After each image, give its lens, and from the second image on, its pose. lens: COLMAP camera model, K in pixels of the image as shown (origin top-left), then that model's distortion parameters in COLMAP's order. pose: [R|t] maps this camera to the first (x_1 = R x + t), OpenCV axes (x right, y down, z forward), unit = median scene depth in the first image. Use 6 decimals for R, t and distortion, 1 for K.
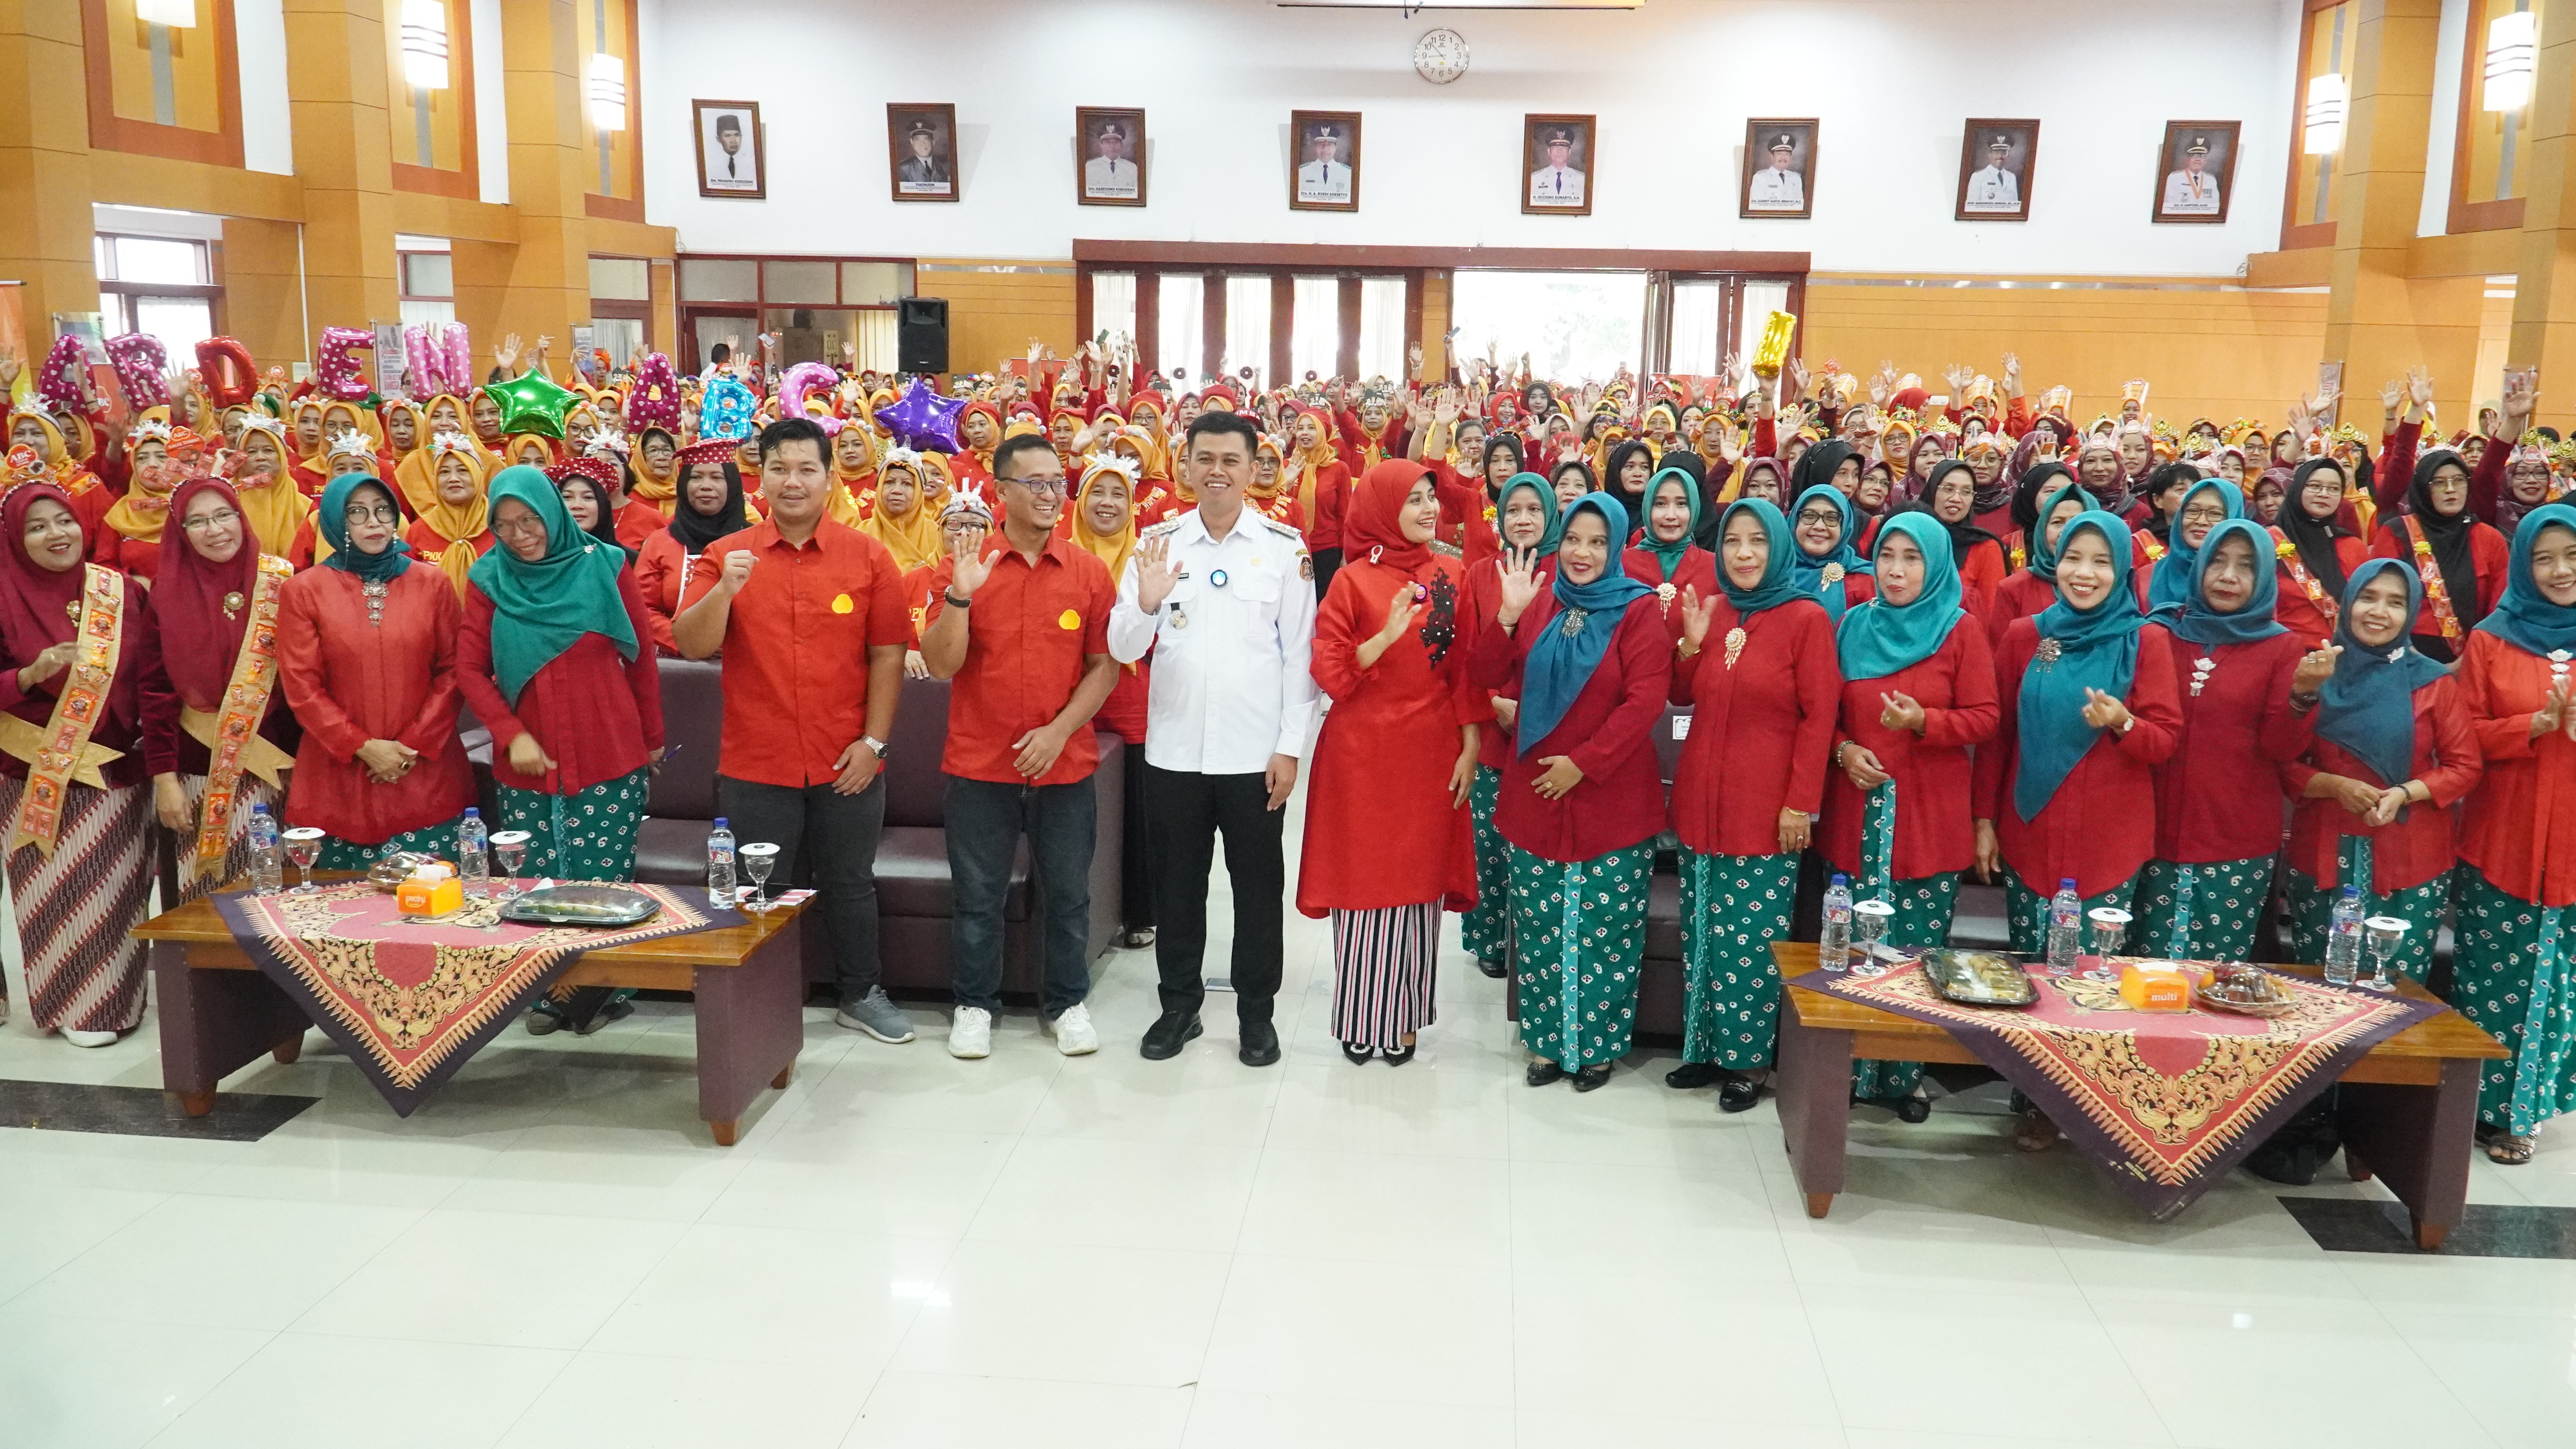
lens RADIAL K [[2017.3, 0, 1285.5], [0, 2017.3, 721.4], [0, 0, 1]] dist [-0.003745, -0.004604]
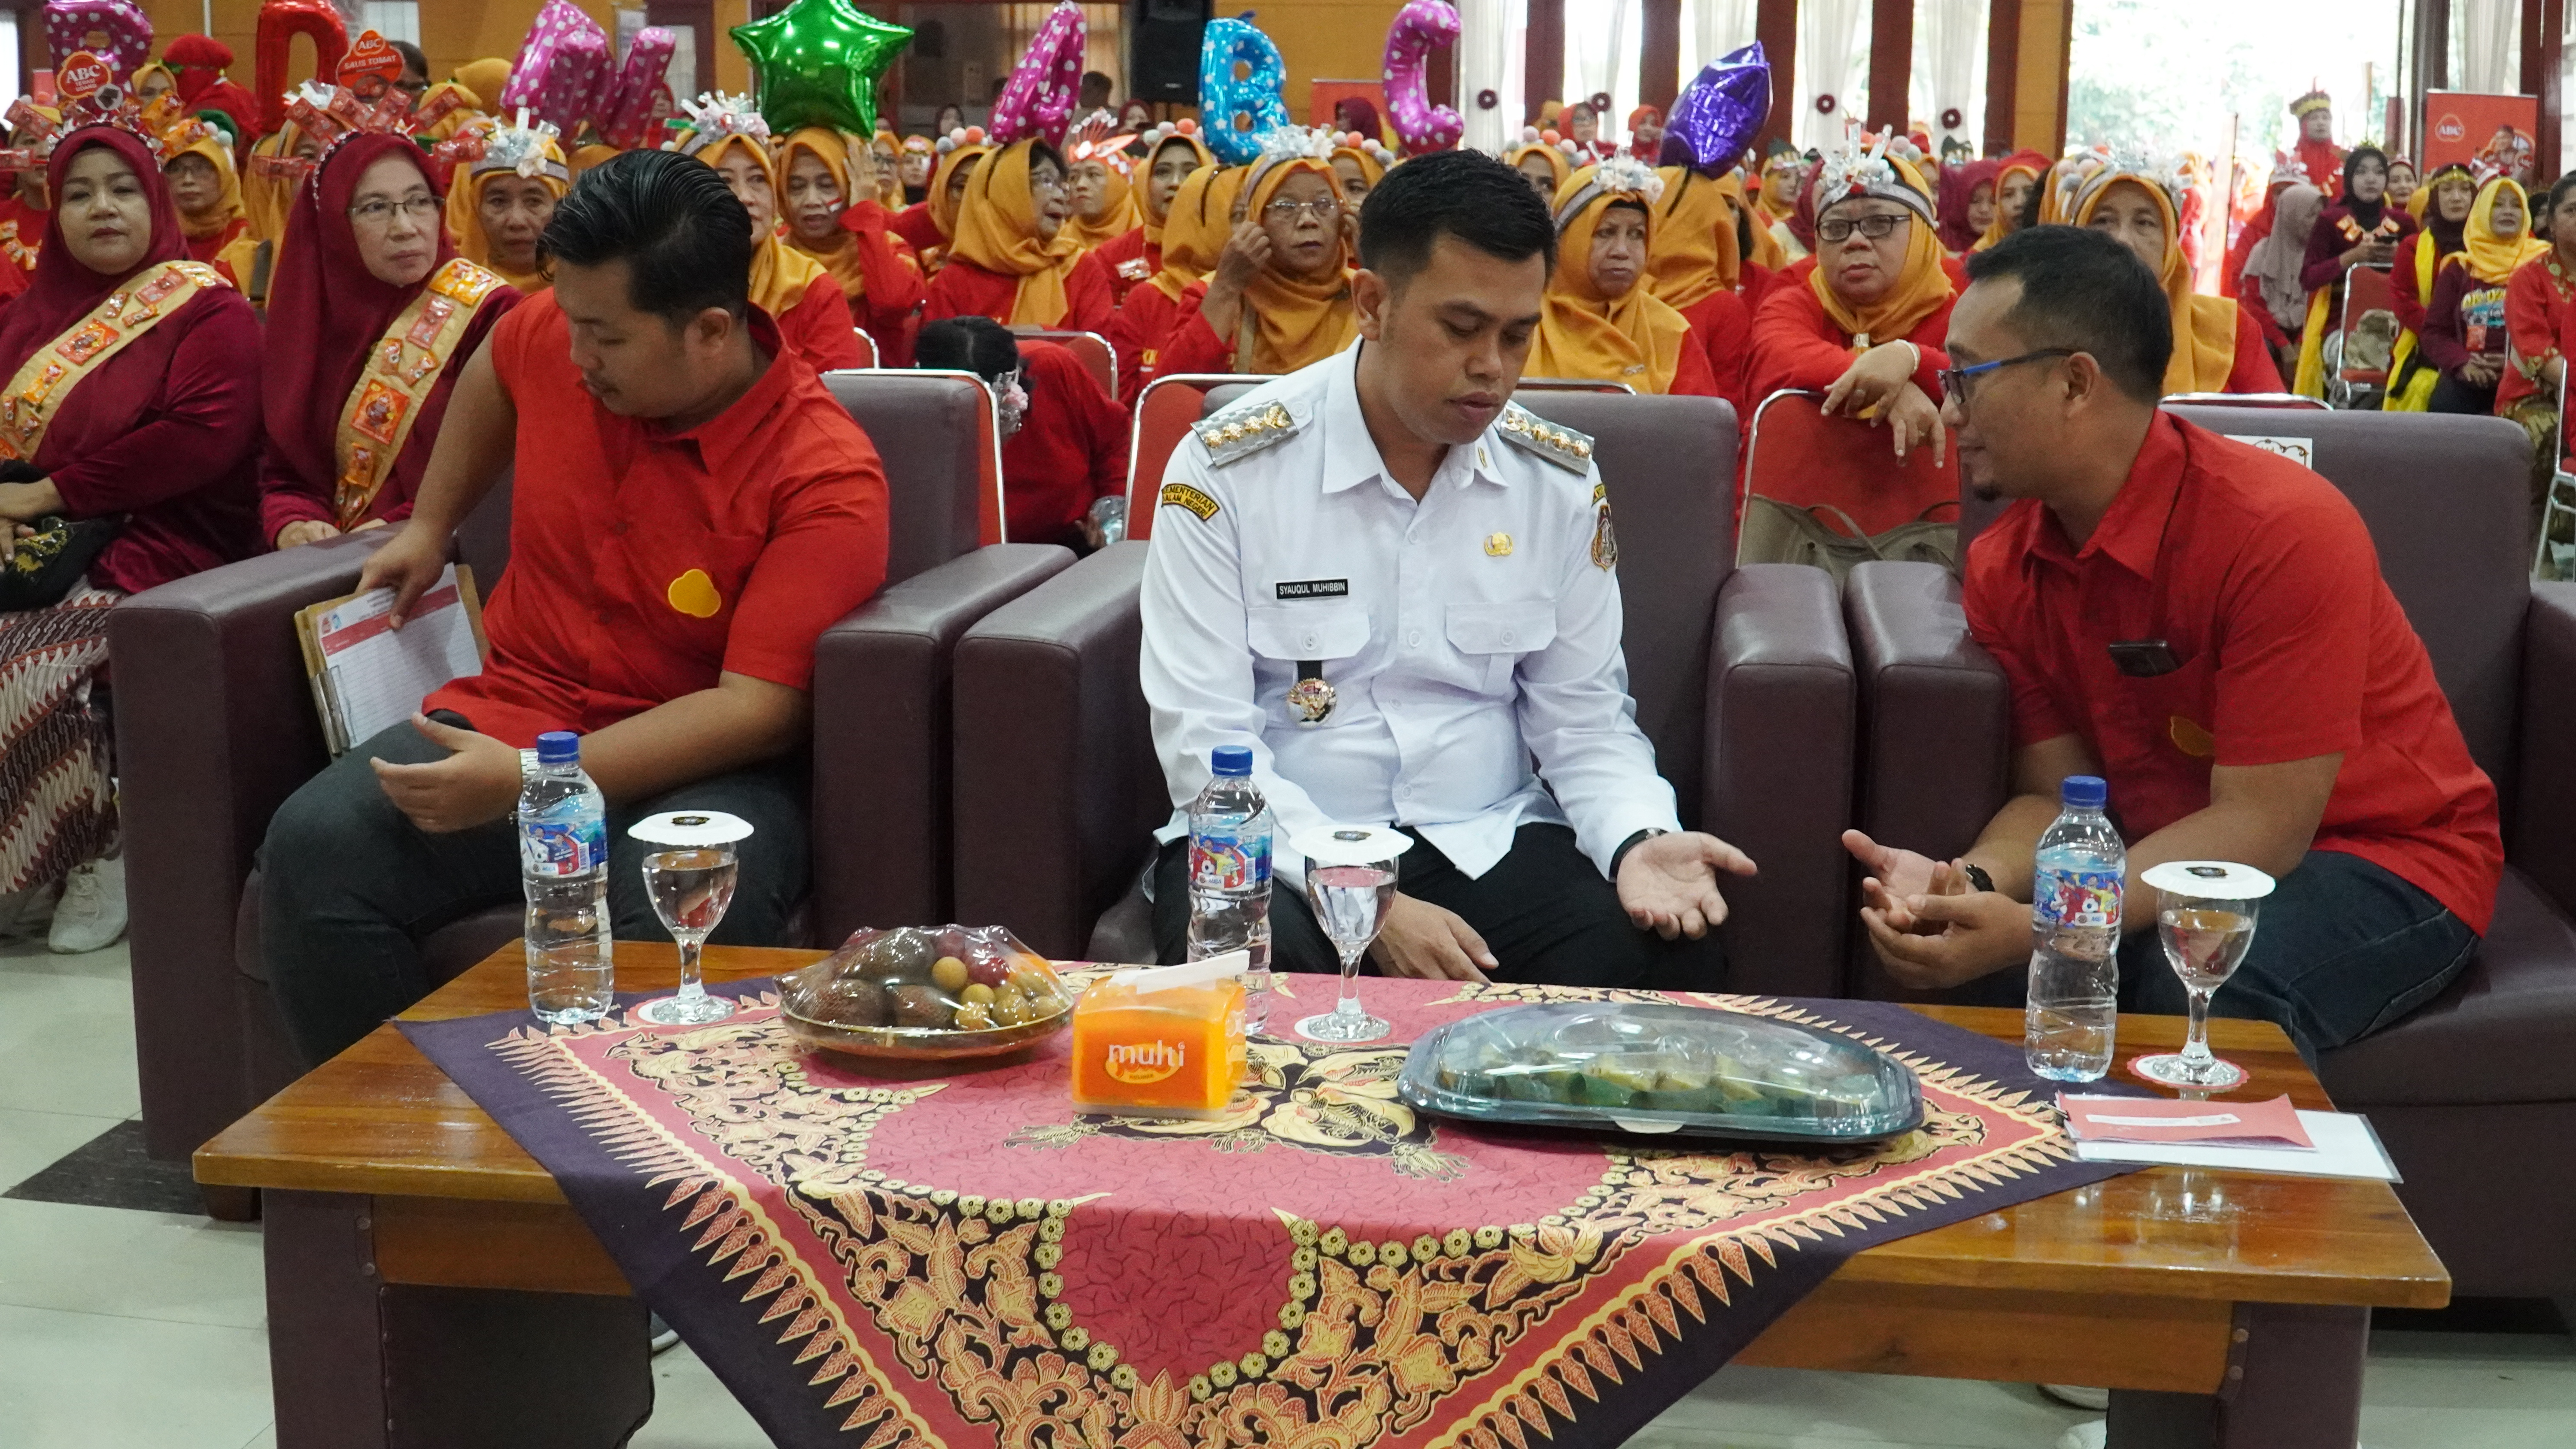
lens RADIAL K [[2683.7, 0, 1289.7], [0, 2683.7, 720.3], [0, 0, 1]] dist [-0.091245, 0.000000]
pose [[0.997558, -0.000606, -0.069837, -0.396136], [-0.001524, 0.999535, -0.030440, 0.055633], [0.069823, 0.030472, 0.997094, 0.646840]]
